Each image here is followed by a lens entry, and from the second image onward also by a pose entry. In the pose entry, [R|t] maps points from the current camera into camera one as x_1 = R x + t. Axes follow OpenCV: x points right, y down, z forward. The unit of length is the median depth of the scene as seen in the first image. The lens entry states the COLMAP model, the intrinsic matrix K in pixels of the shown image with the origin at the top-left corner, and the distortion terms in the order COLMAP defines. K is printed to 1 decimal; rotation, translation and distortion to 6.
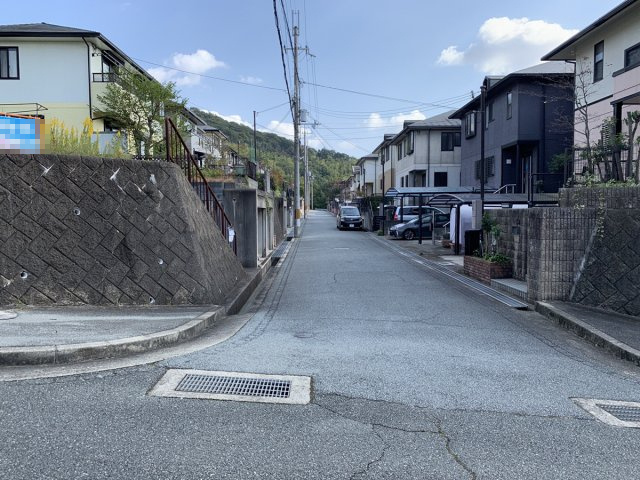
lens RADIAL K [[490.7, 0, 324.2], [0, 490.7, 234.7], [0, 0, 1]] dist [0.042803, -0.041064]
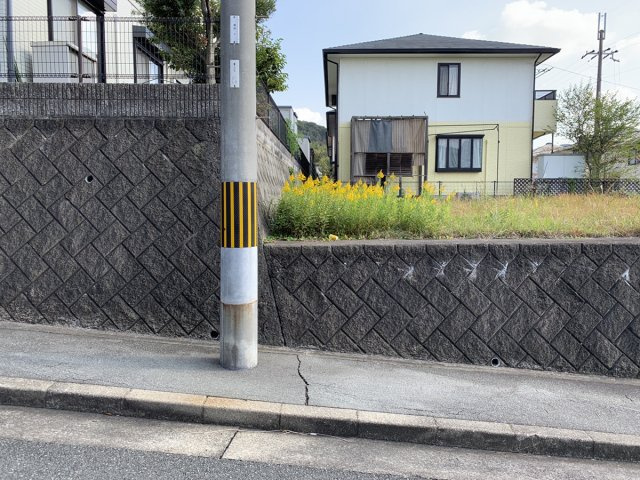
lens RADIAL K [[490.7, 0, 321.2], [0, 490.7, 233.1], [0, 0, 1]] dist [0.042803, -0.041064]
pose [[0.999618, 0.012531, -0.024638, -0.949573], [-0.011925, 0.999626, 0.024599, -0.078373], [0.024937, -0.024296, 0.999394, 0.035610]]
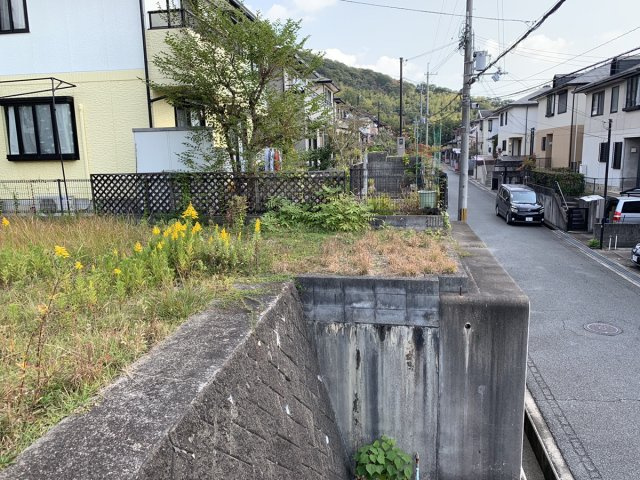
lens RADIAL K [[490.7, 0, 323.7], [0, 490.7, 236.1], [0, 0, 1]] dist [0.042803, -0.041064]
pose [[0.983719, 0.015276, -0.179066, -0.202784], [0.007839, 0.991785, 0.127673, -0.170210], [0.179545, -0.126999, 0.975518, 0.536414]]
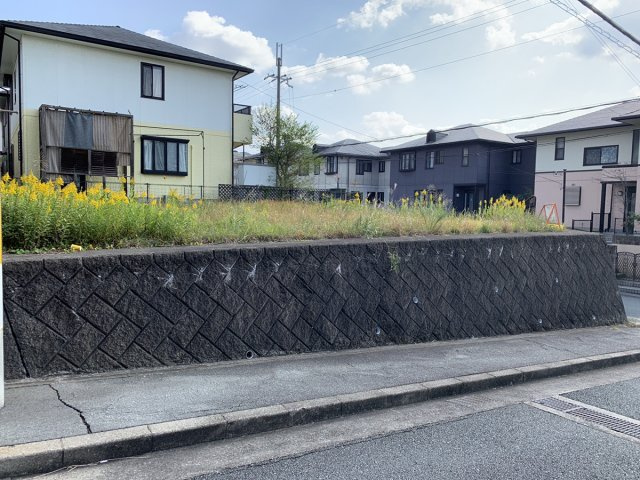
lens RADIAL K [[490.7, 0, 322.4], [0, 490.7, 235.2], [0, 0, 1]] dist [0.042803, -0.041064]
pose [[0.831940, -0.009890, 0.554778, -0.990831], [-0.002943, 0.999748, 0.022236, -0.082152], [-0.554858, -0.020131, 0.831701, 0.033121]]
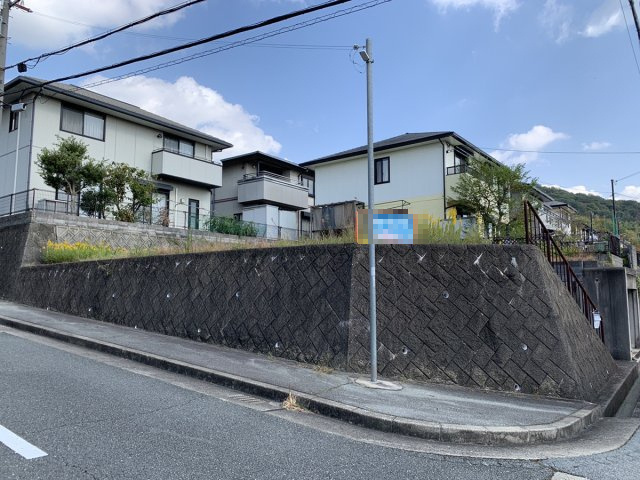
lens RADIAL K [[490.7, 0, 325.3], [0, 490.7, 235.2], [0, 0, 1]] dist [0.042803, -0.041064]
pose [[0.790958, -0.066094, -0.608290, -0.021404], [-0.030755, 0.988598, -0.147408, -0.004207], [0.611097, 0.135302, 0.779907, -0.013314]]
